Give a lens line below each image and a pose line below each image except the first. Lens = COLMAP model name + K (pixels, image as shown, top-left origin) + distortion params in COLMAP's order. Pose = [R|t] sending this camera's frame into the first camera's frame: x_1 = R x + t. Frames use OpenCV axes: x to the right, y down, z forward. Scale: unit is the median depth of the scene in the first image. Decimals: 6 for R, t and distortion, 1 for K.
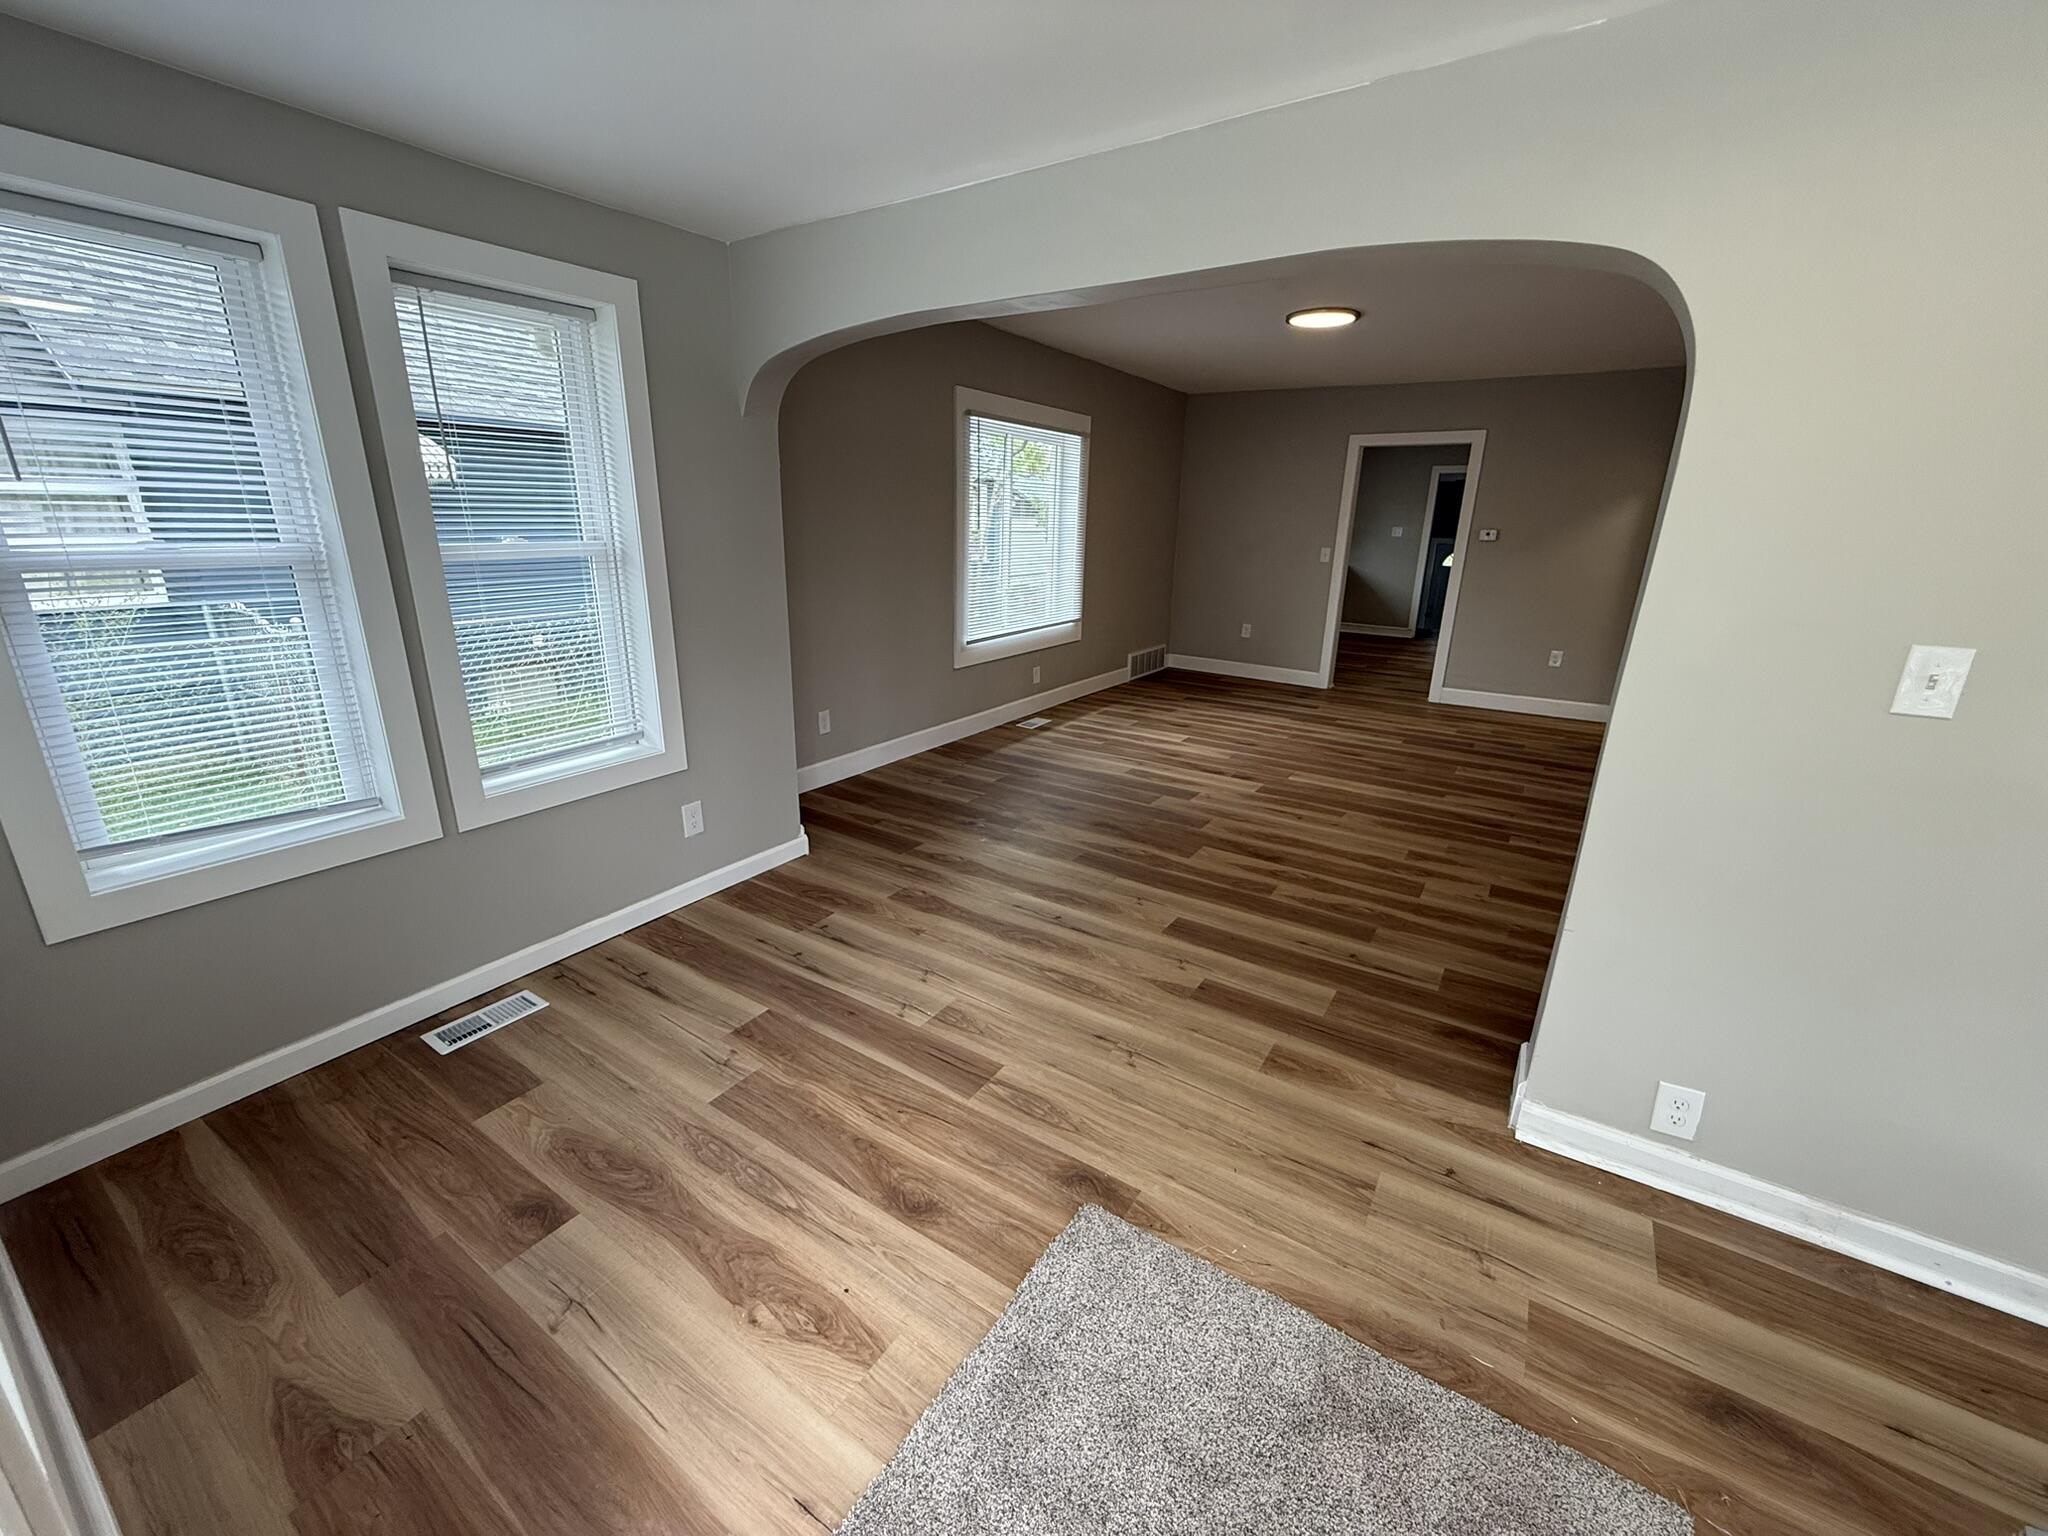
lens RADIAL K [[813.5, 0, 1019.6], [0, 813.5, 769.6], [0, 0, 1]] dist [0.000142, 0.000512]
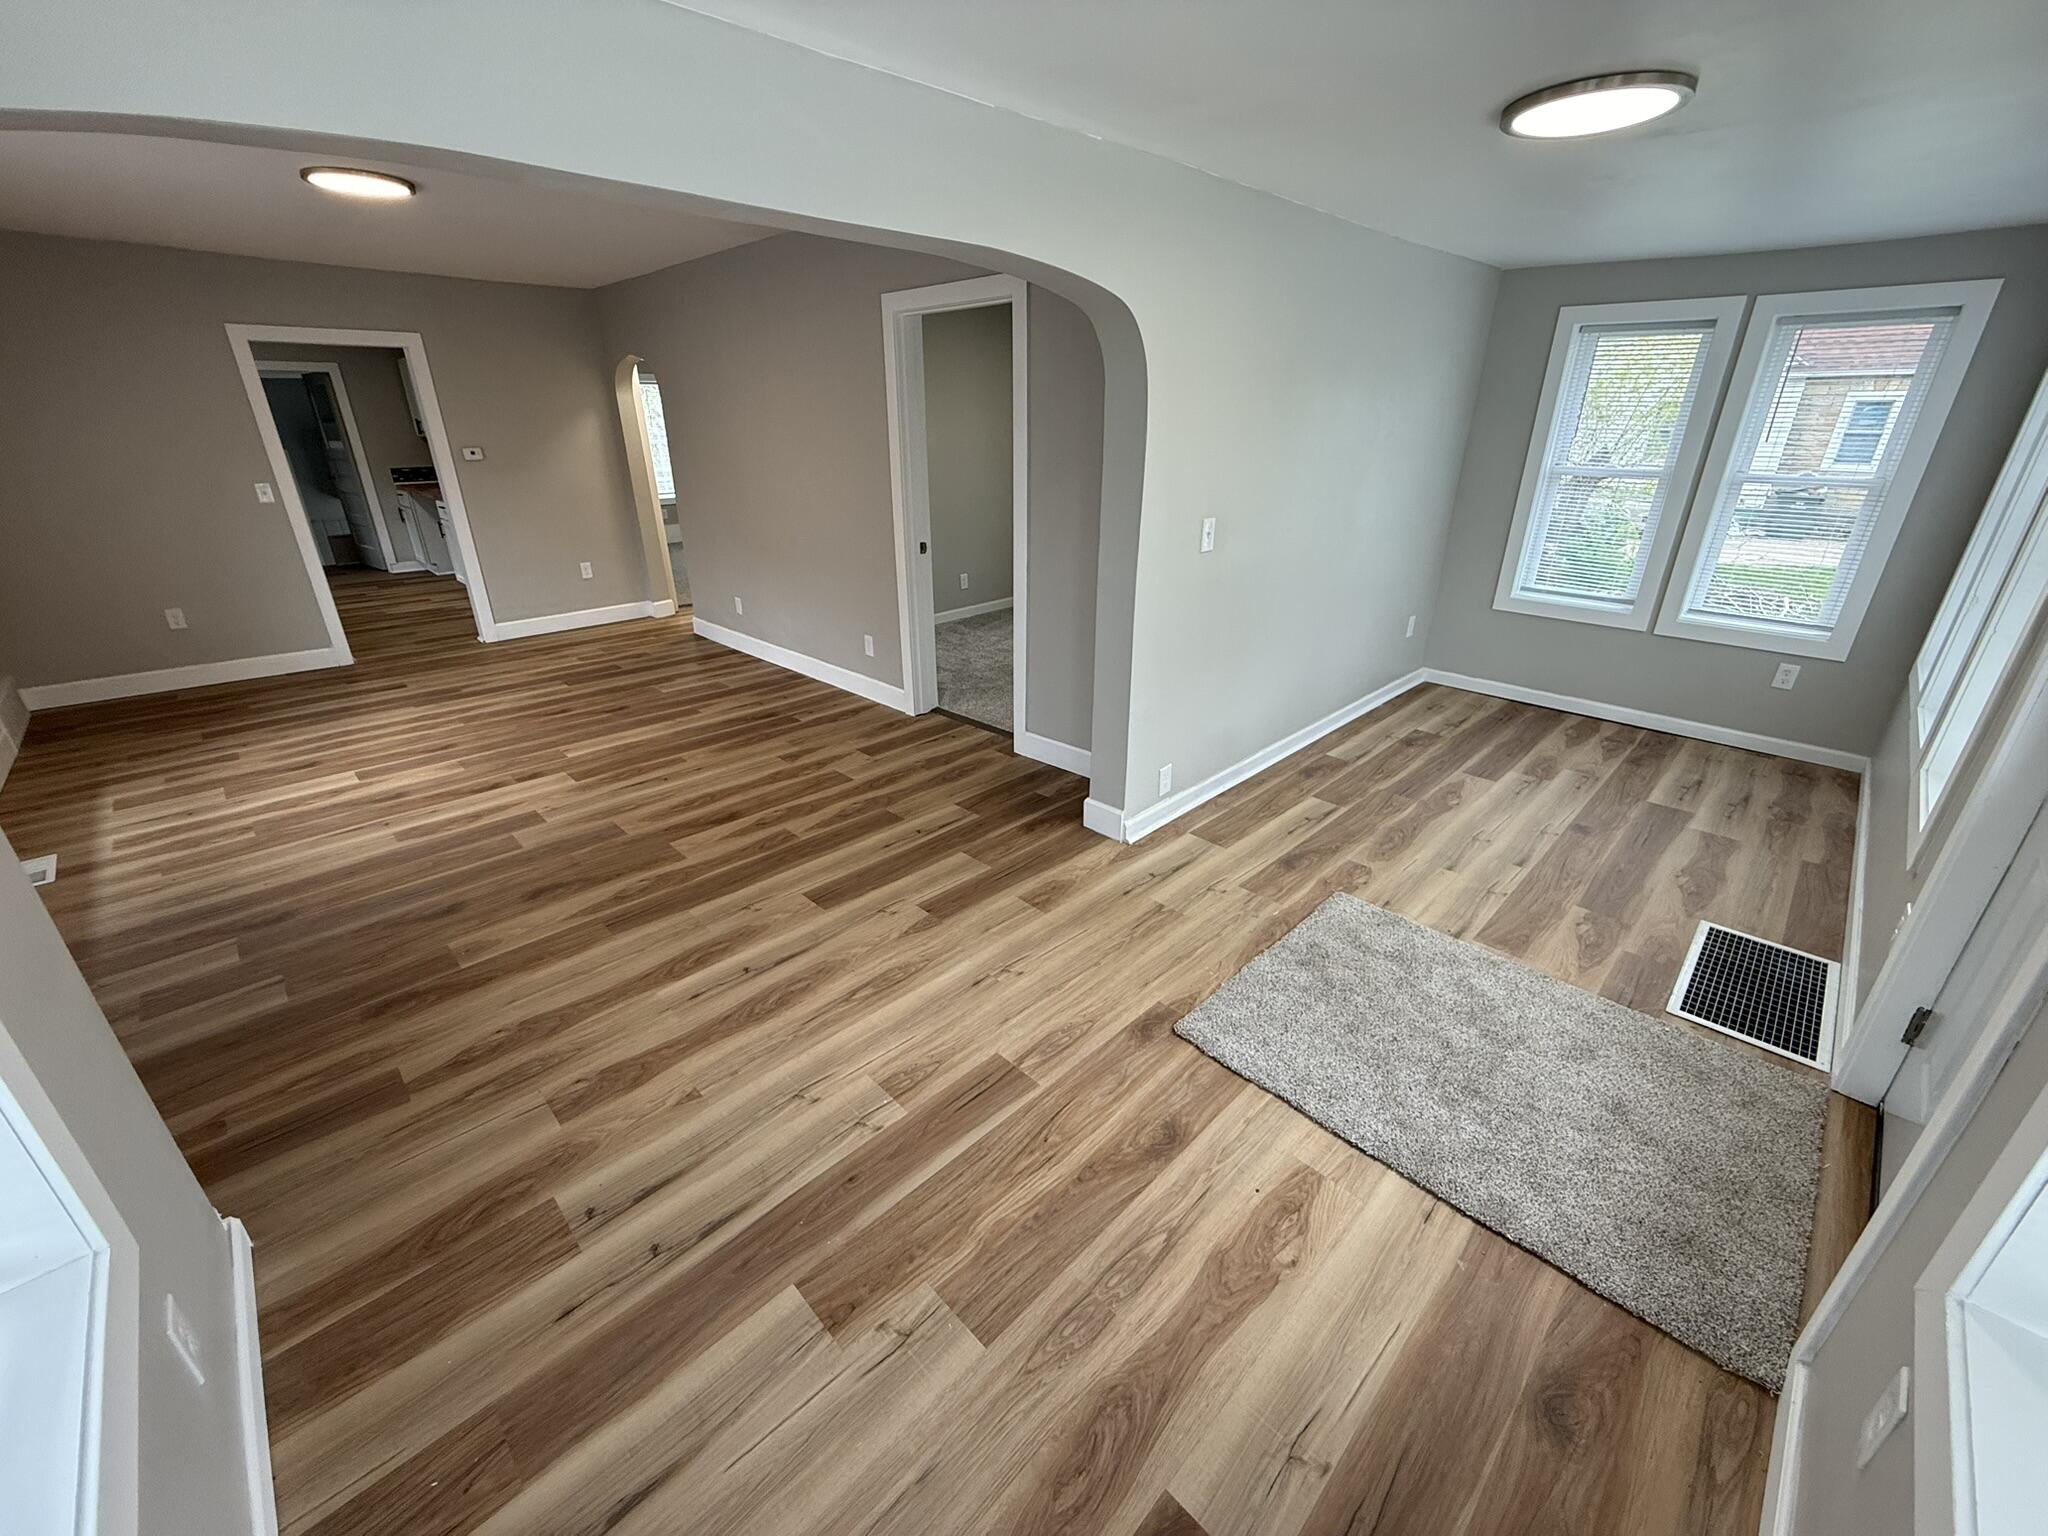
lens RADIAL K [[813.5, 0, 1014.2], [0, 813.5, 767.0], [0, 0, 1]] dist [0.000142, 0.000512]
pose [[0.211120, -0.403617, 0.890237, -0.585517], [0.295694, 0.894464, 0.335410, -0.216559], [-0.931661, 0.192426, 0.308187, 0.459085]]
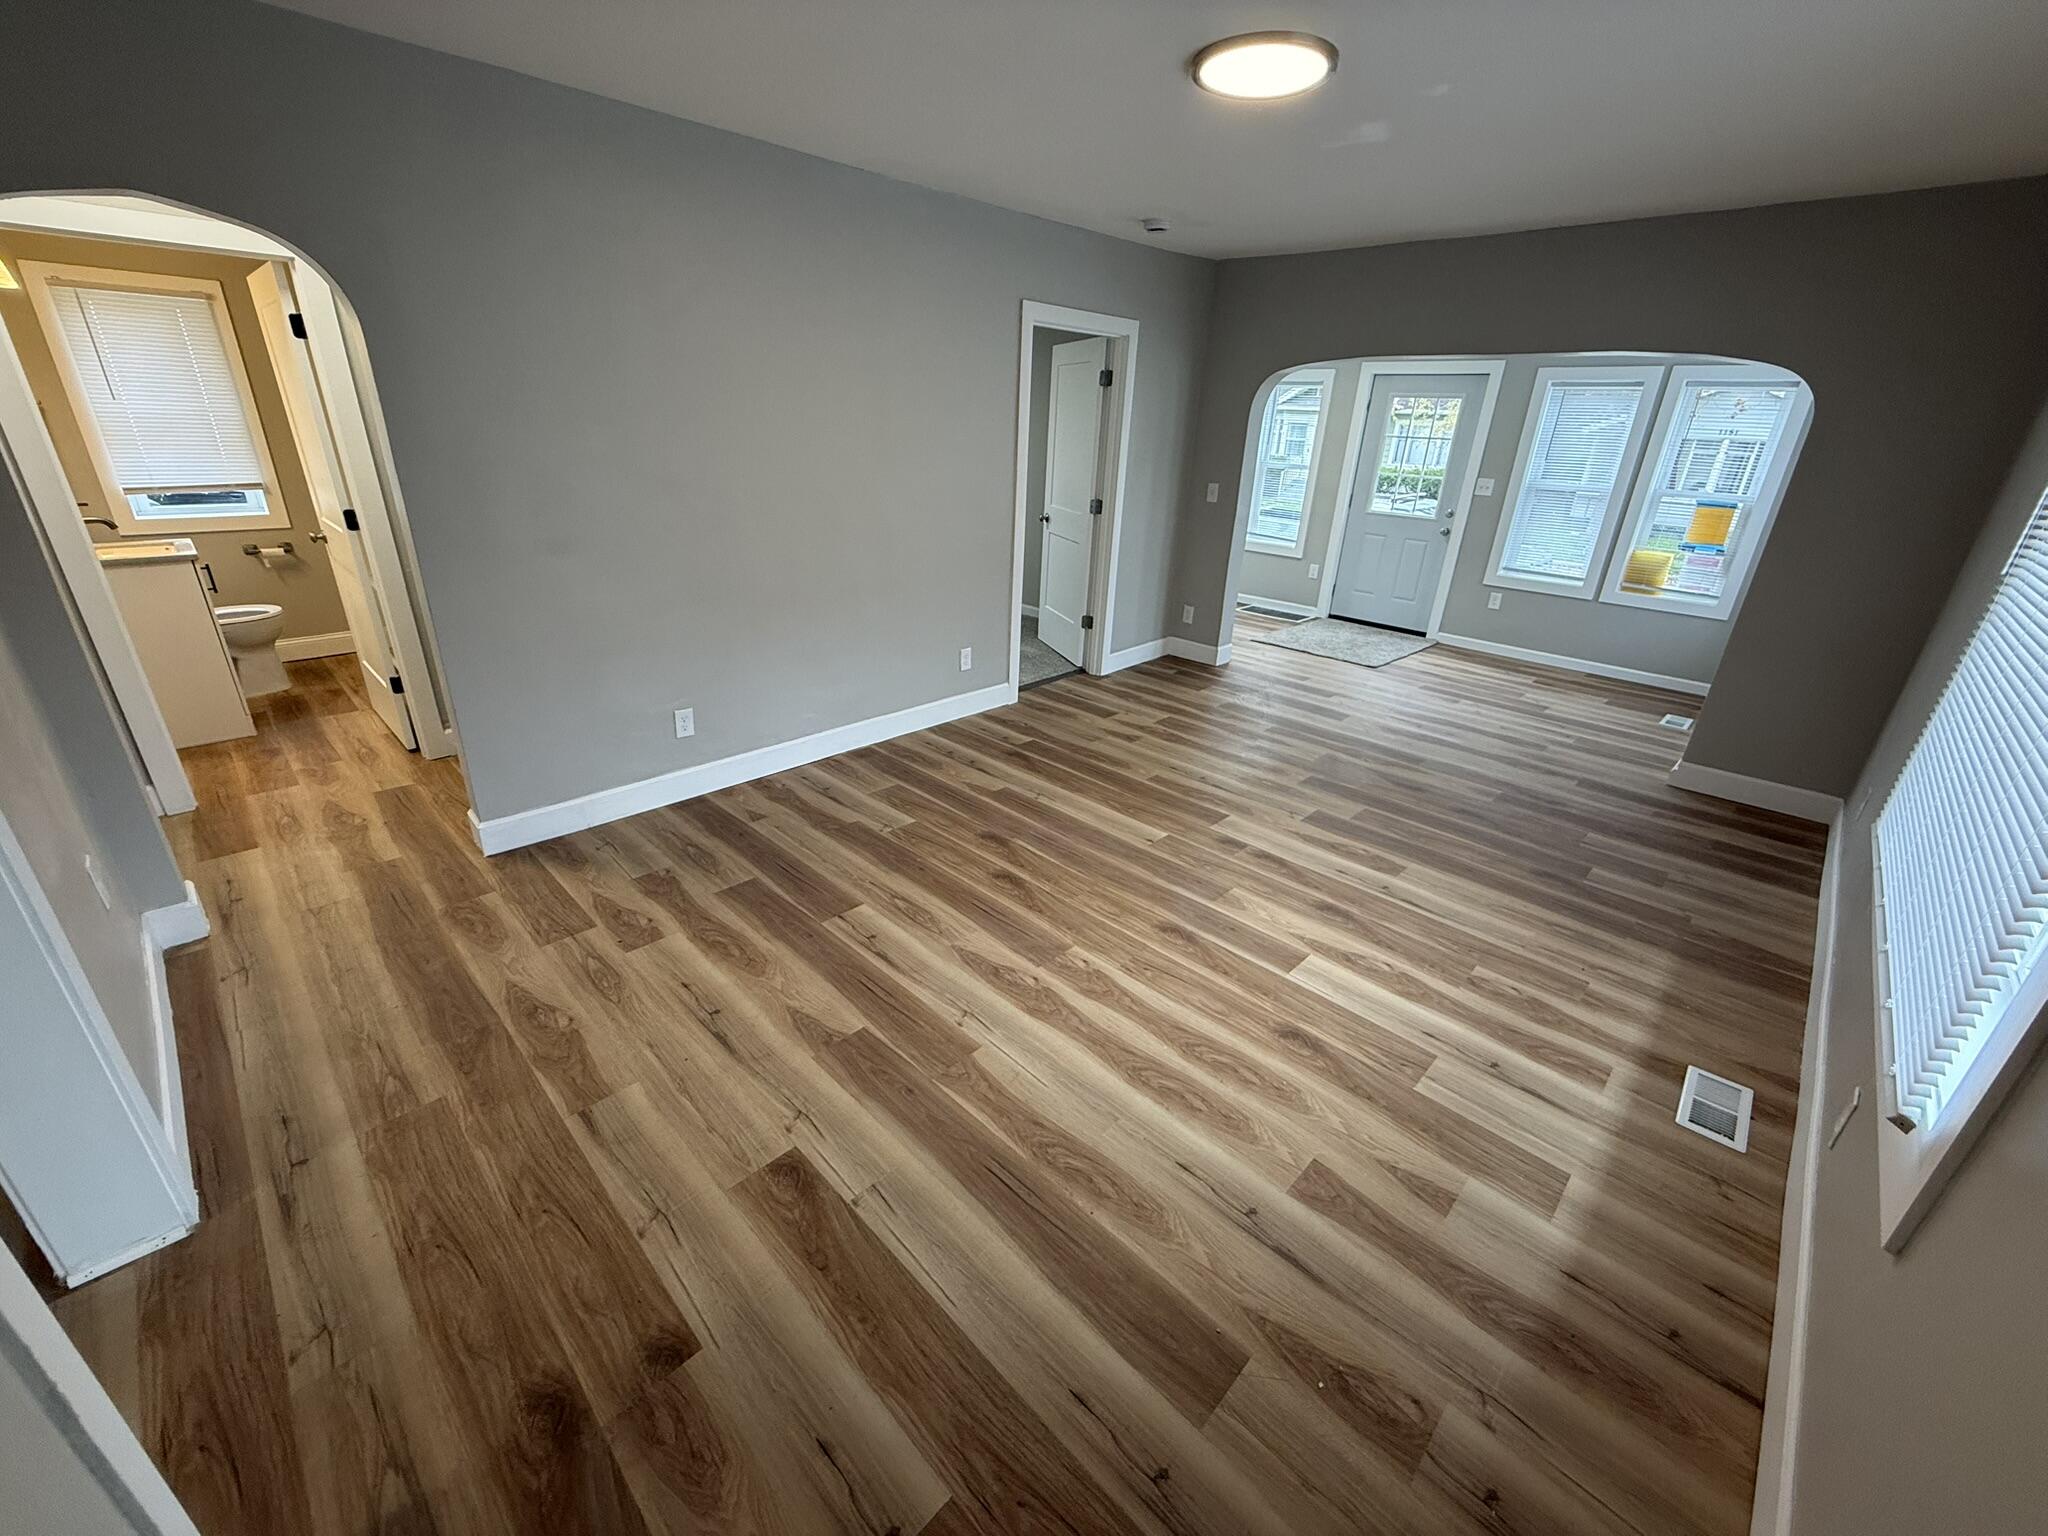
lens RADIAL K [[813.5, 0, 1021.4], [0, 813.5, 764.5], [0, 0, 1]] dist [0.000142, 0.000512]
pose [[-0.979294, -0.129273, 0.155797, 0.579416], [0.001409, 0.765202, 0.643789, -0.827086], [-0.202441, 0.630678, -0.749175, 2.508652]]
